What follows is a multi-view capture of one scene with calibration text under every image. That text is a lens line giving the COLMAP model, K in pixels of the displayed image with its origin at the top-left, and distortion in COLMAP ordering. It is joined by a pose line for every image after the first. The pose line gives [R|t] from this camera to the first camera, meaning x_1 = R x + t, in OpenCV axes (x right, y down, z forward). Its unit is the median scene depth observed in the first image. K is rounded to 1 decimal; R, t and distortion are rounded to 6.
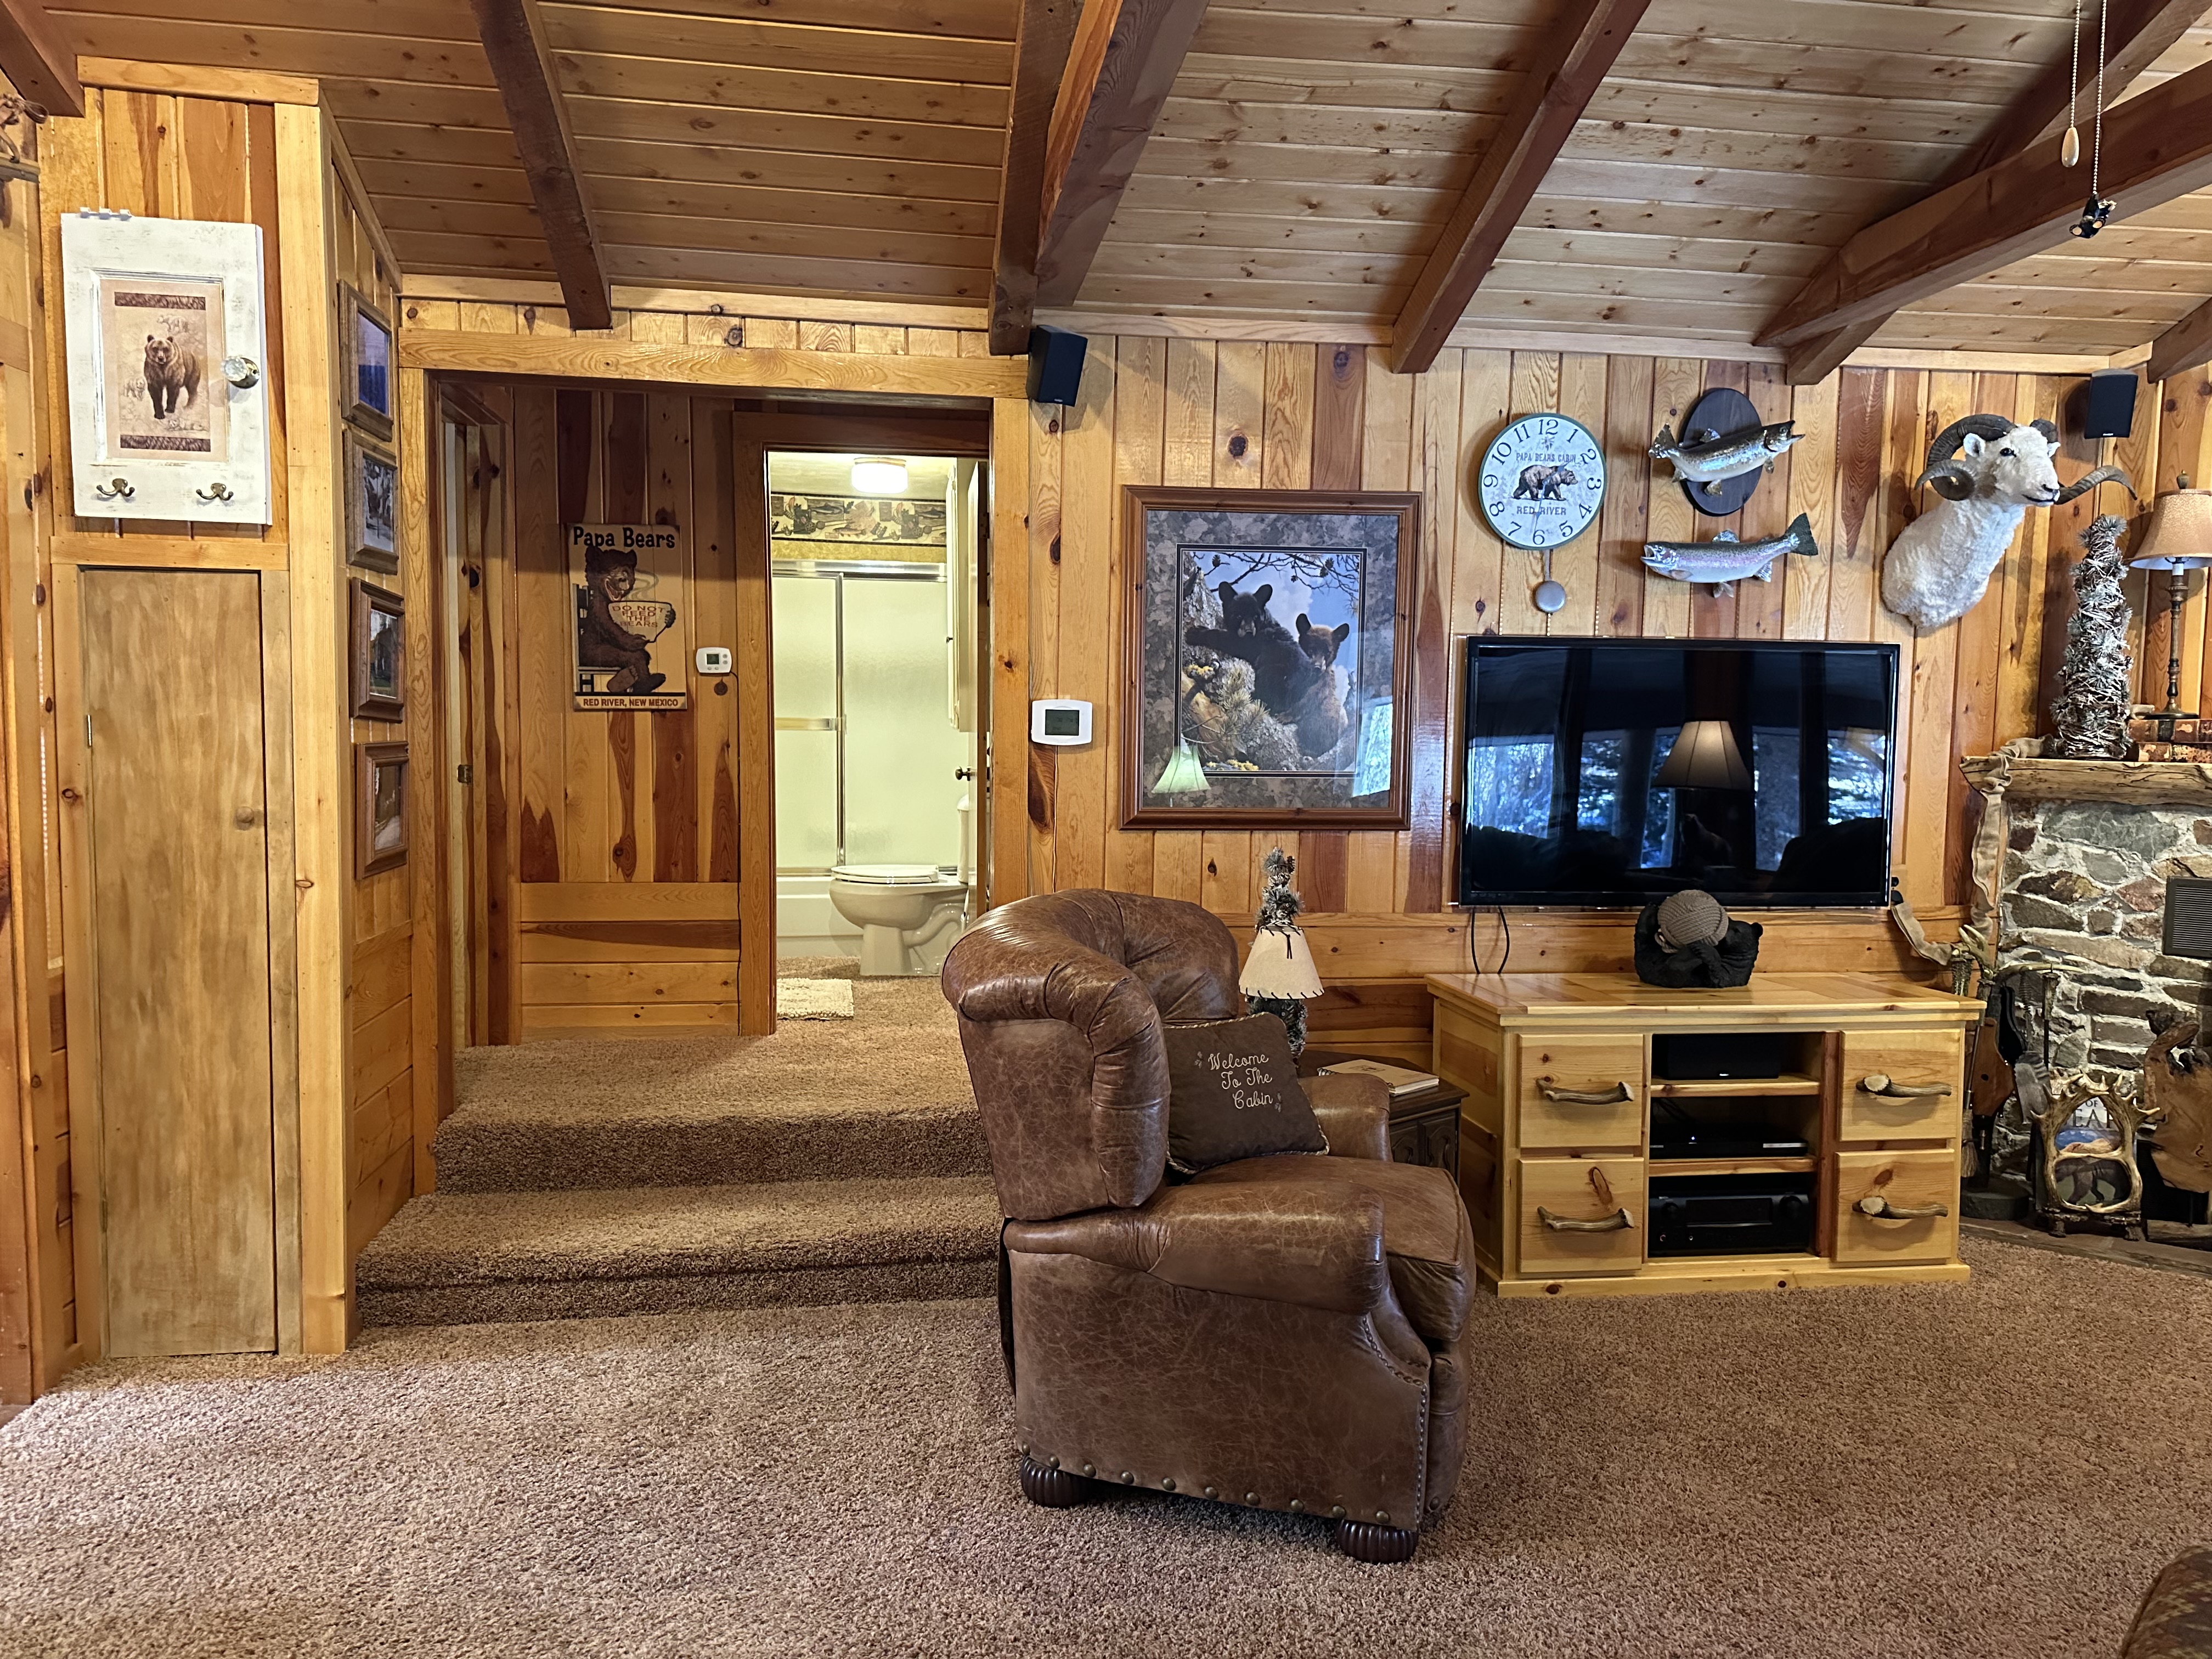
lens RADIAL K [[1558.6, 0, 1106.0], [0, 1558.6, 829.5], [0, 0, 1]] dist [0.058053, -0.062385]
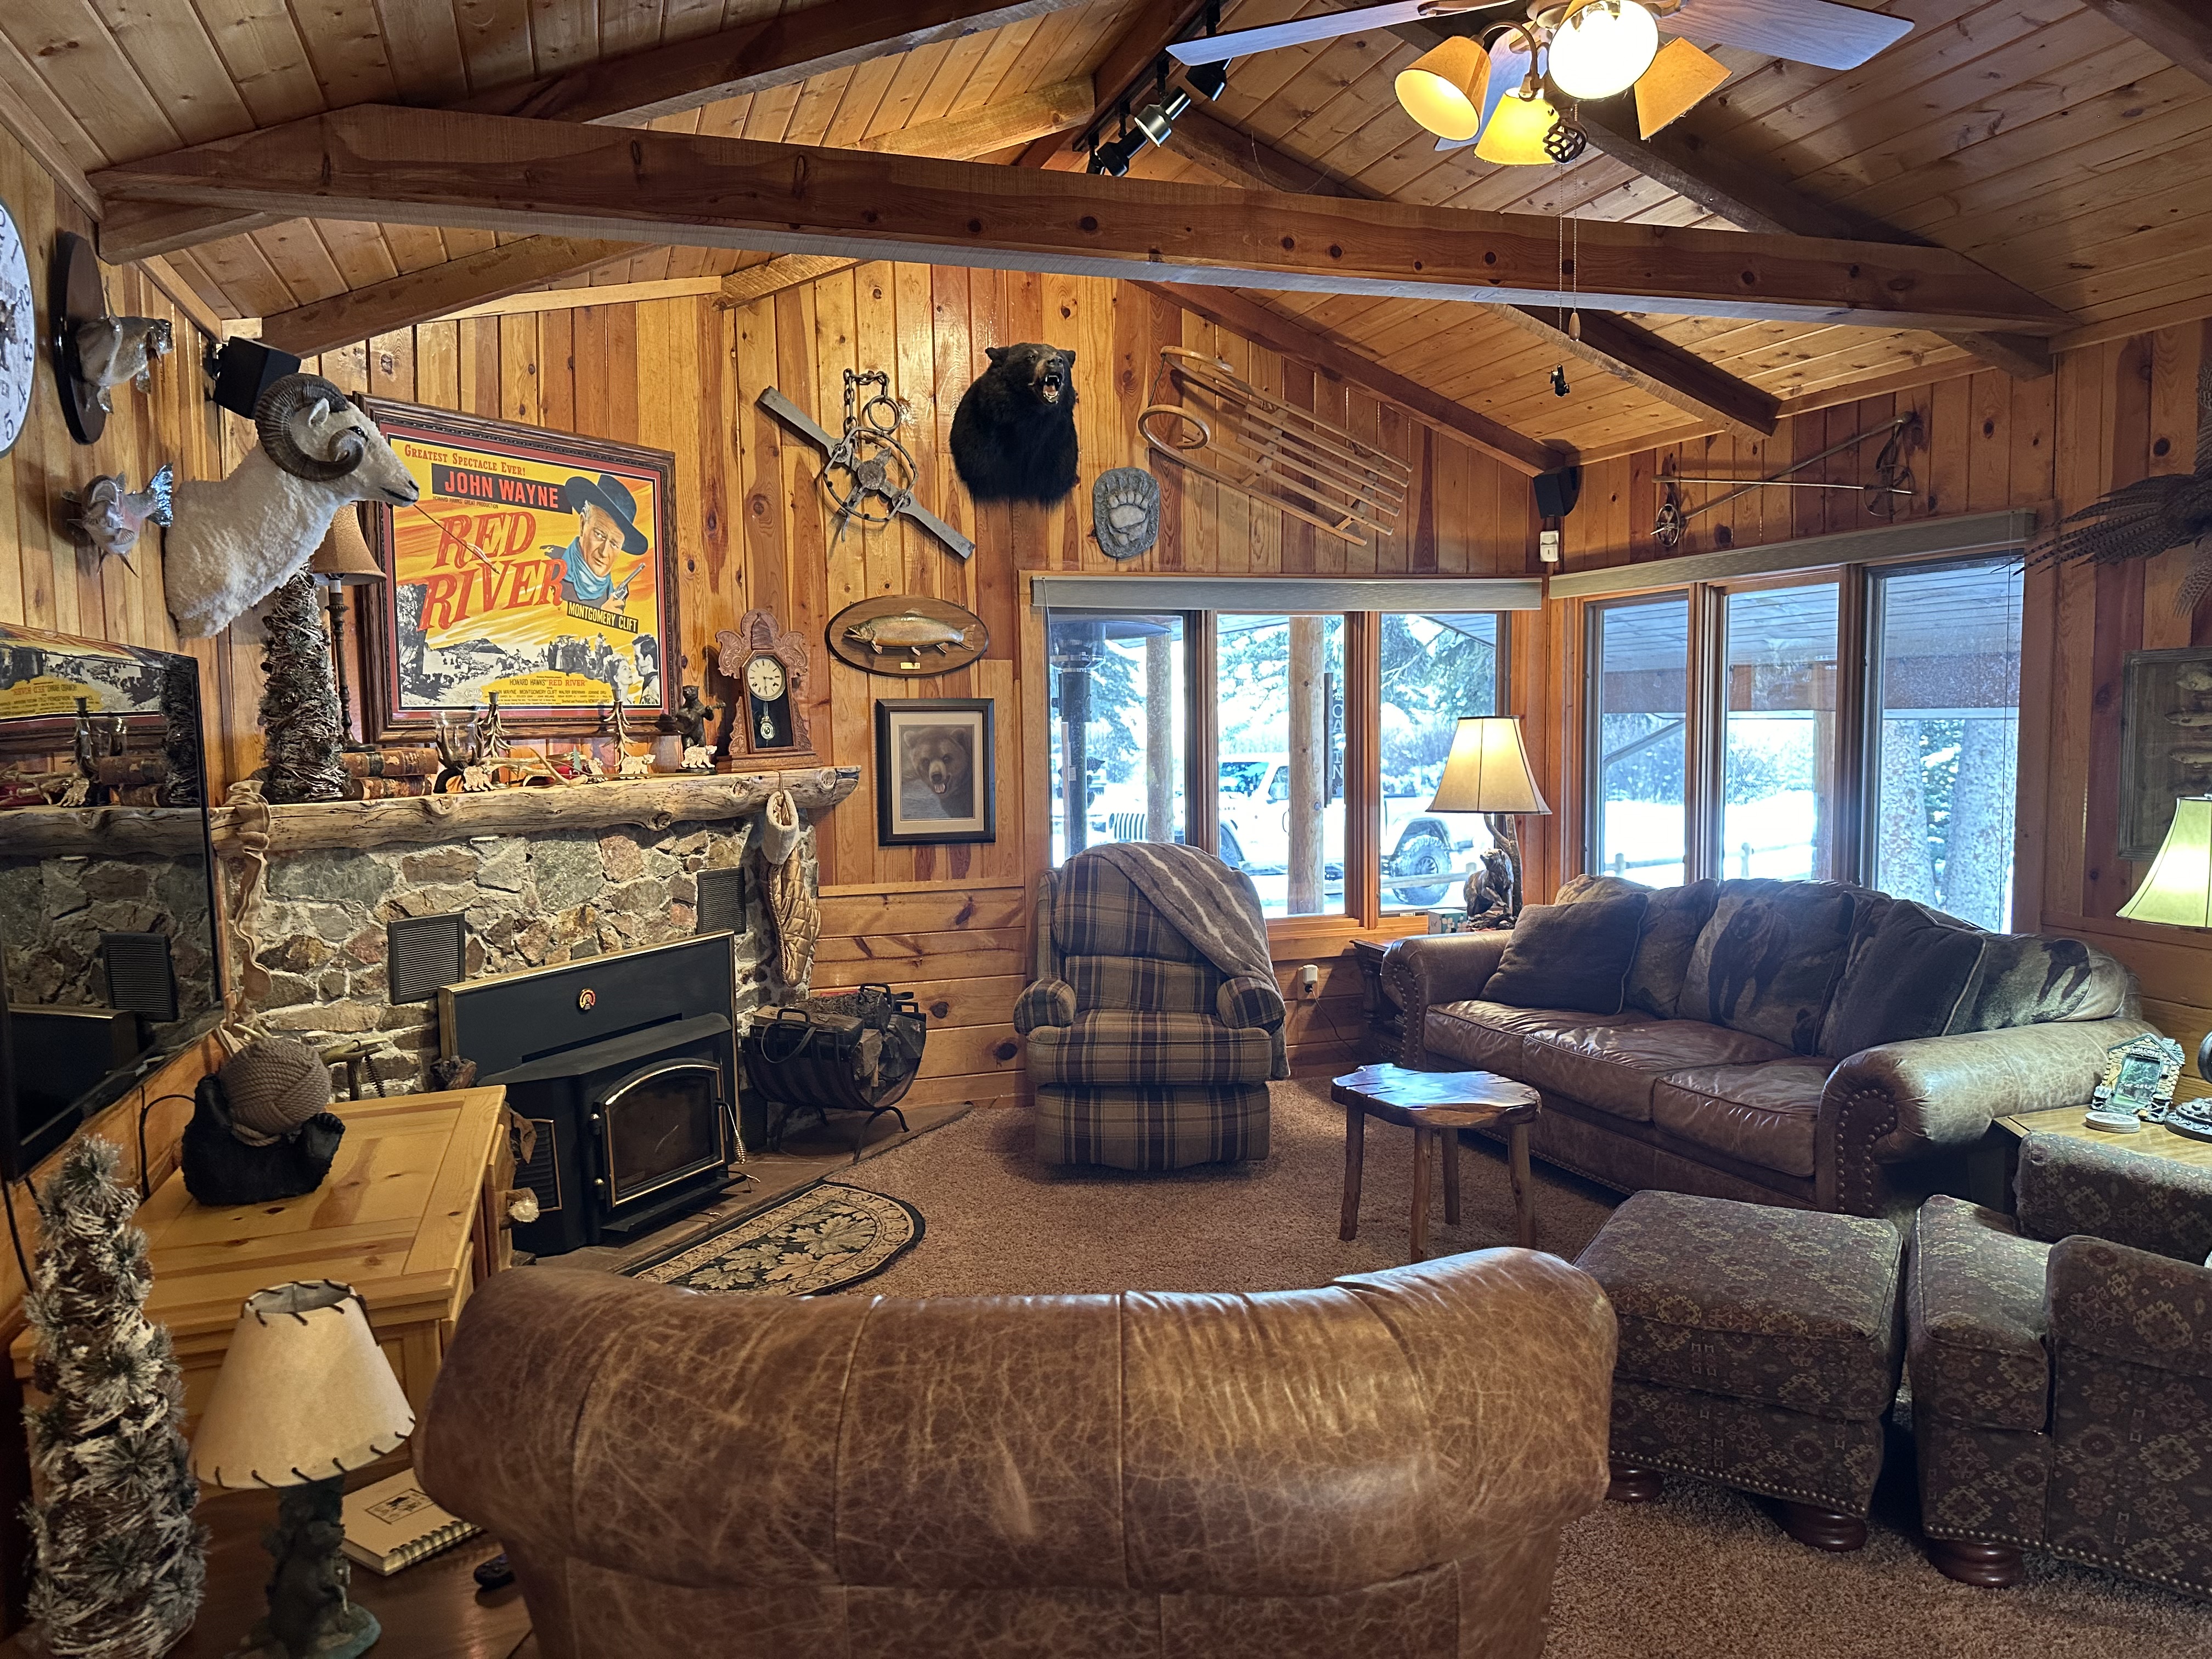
lens RADIAL K [[1532.1, 0, 1100.3], [0, 1532.1, 835.8], [0, 0, 1]] dist [0.076442, -0.059329]
pose [[-0.167858, -0.087780, 0.981895, -0.282422], [0.085119, 0.991017, 0.103147, -0.077200], [-0.982130, 0.100892, -0.158879, 0.721679]]
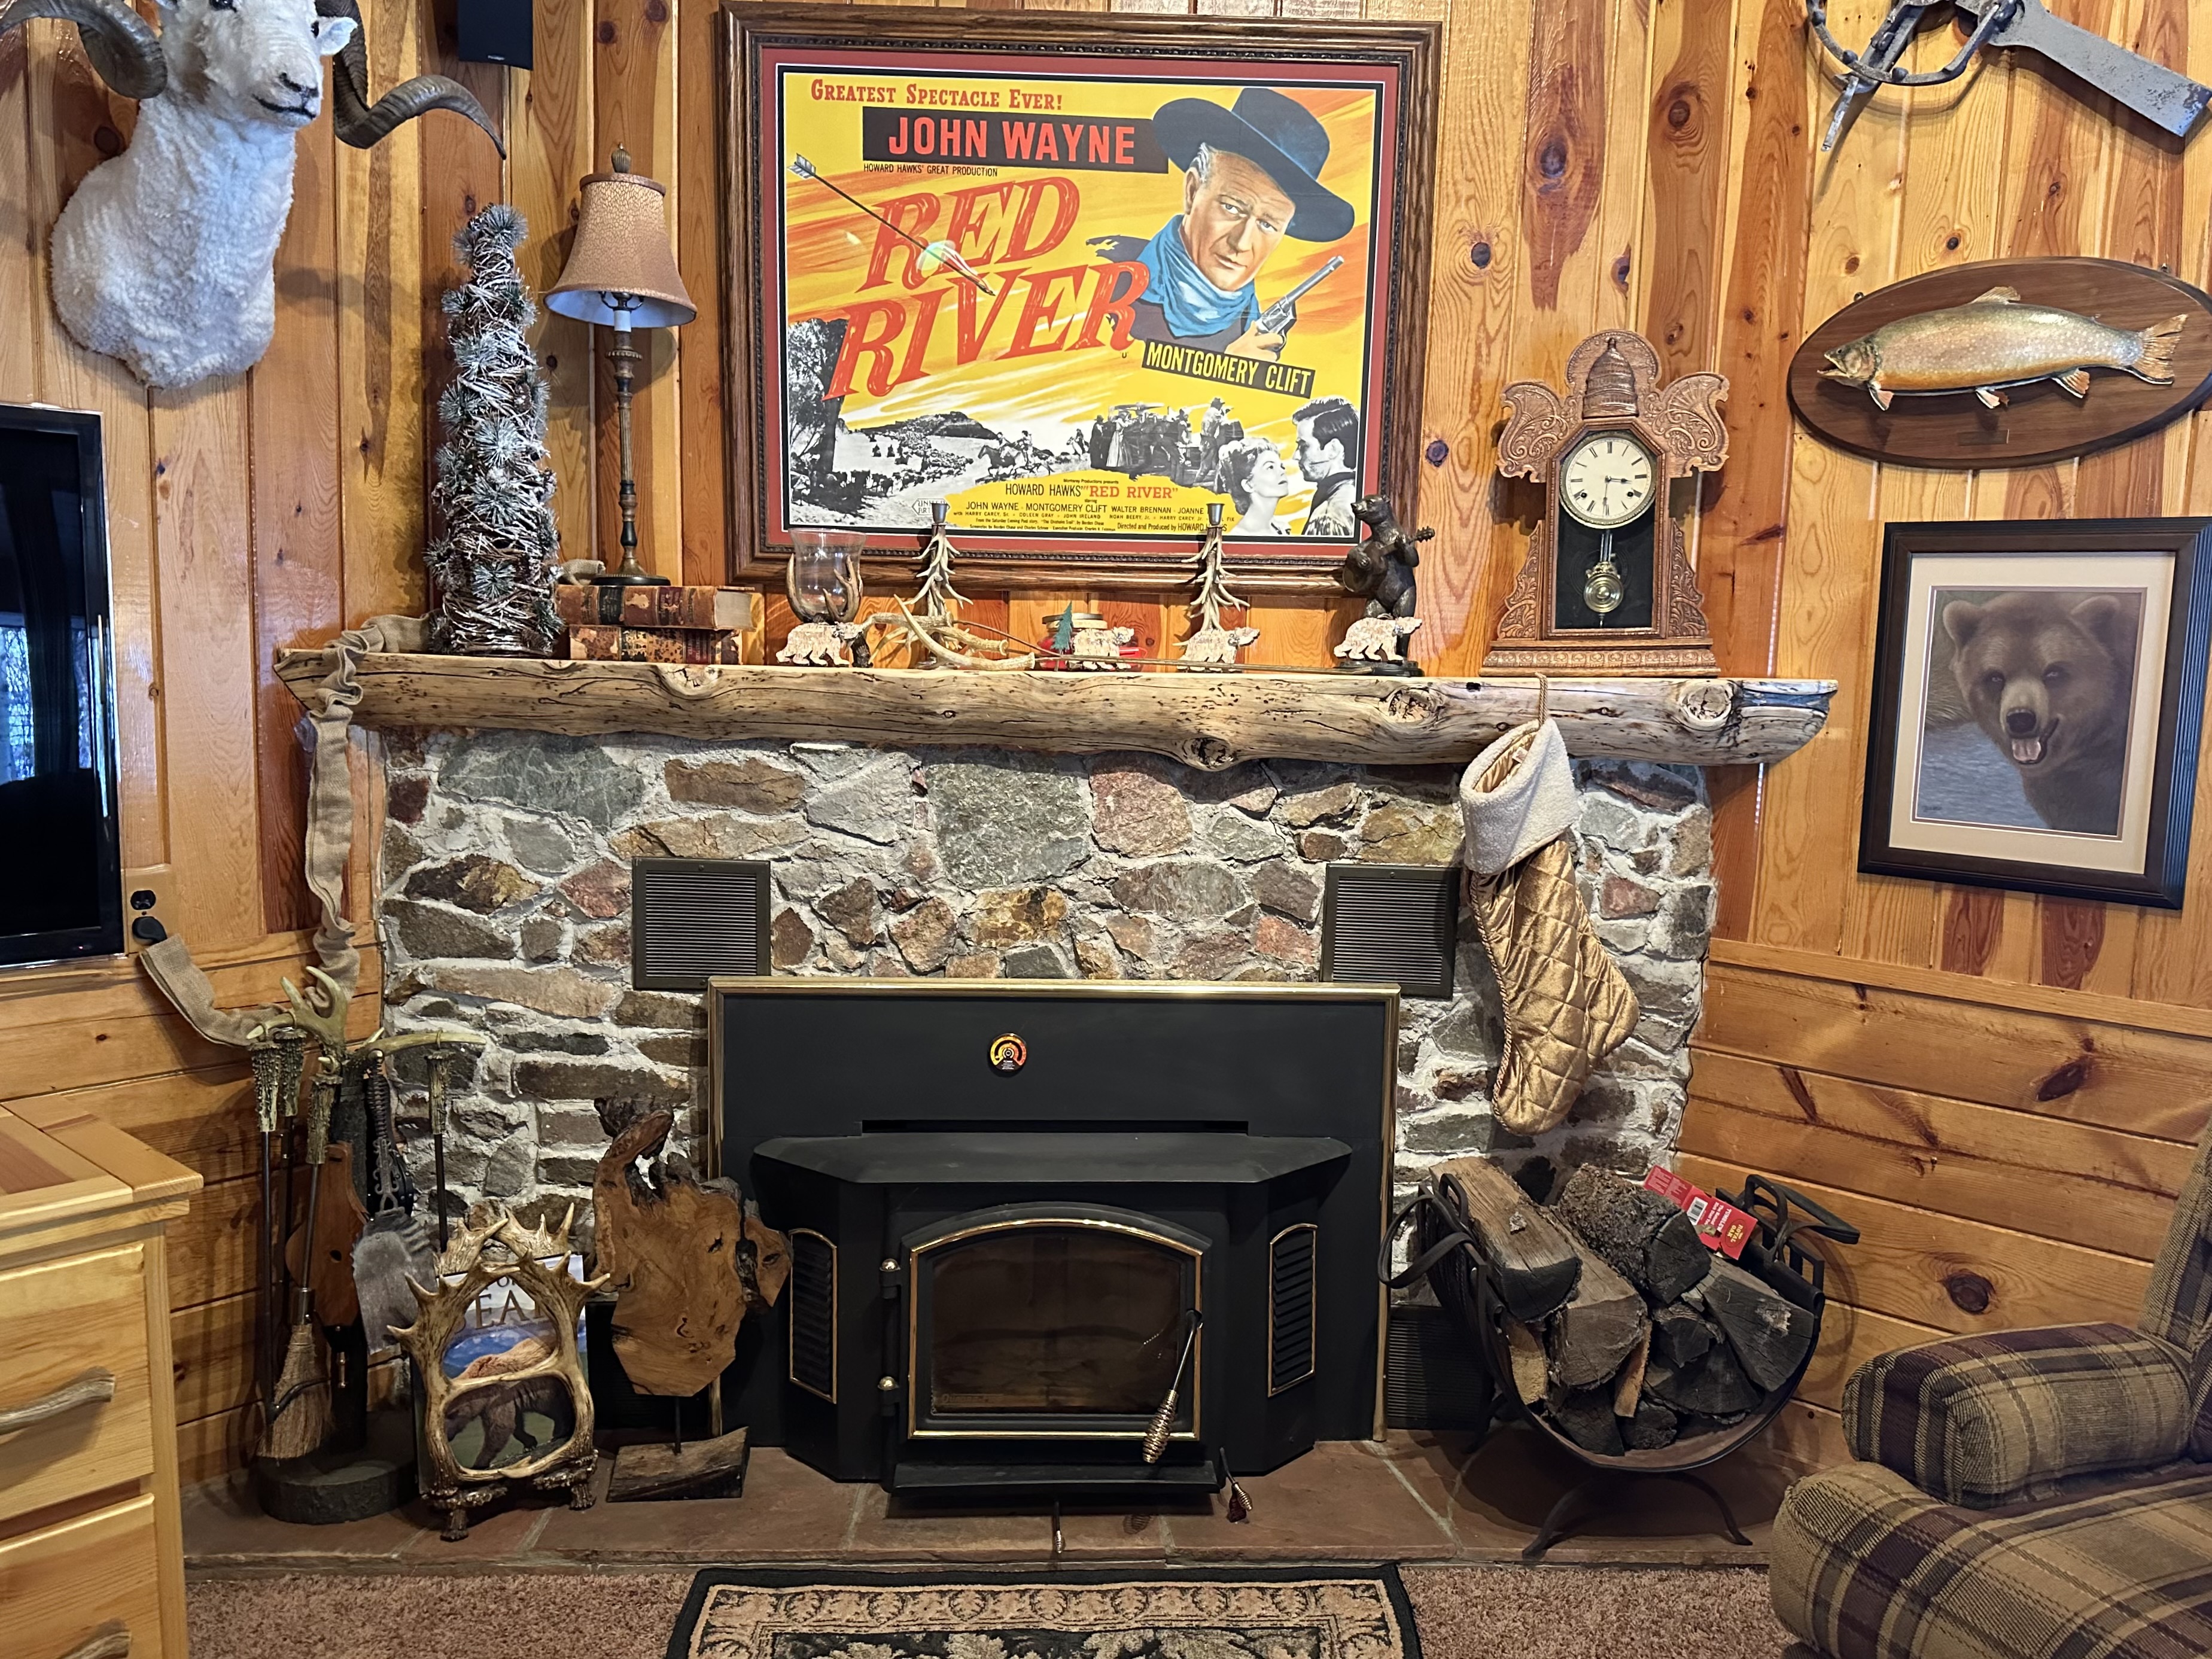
lens RADIAL K [[1664.5, 0, 1103.1], [0, 1664.5, 849.0], [0, 0, 1]] dist [0.158672, -0.279260]
pose [[0.774609, -0.071591, 0.628375, 0.411113], [0.030707, 0.996658, 0.075697, -0.014965], [-0.631694, -0.039340, 0.774219, 0.403081]]
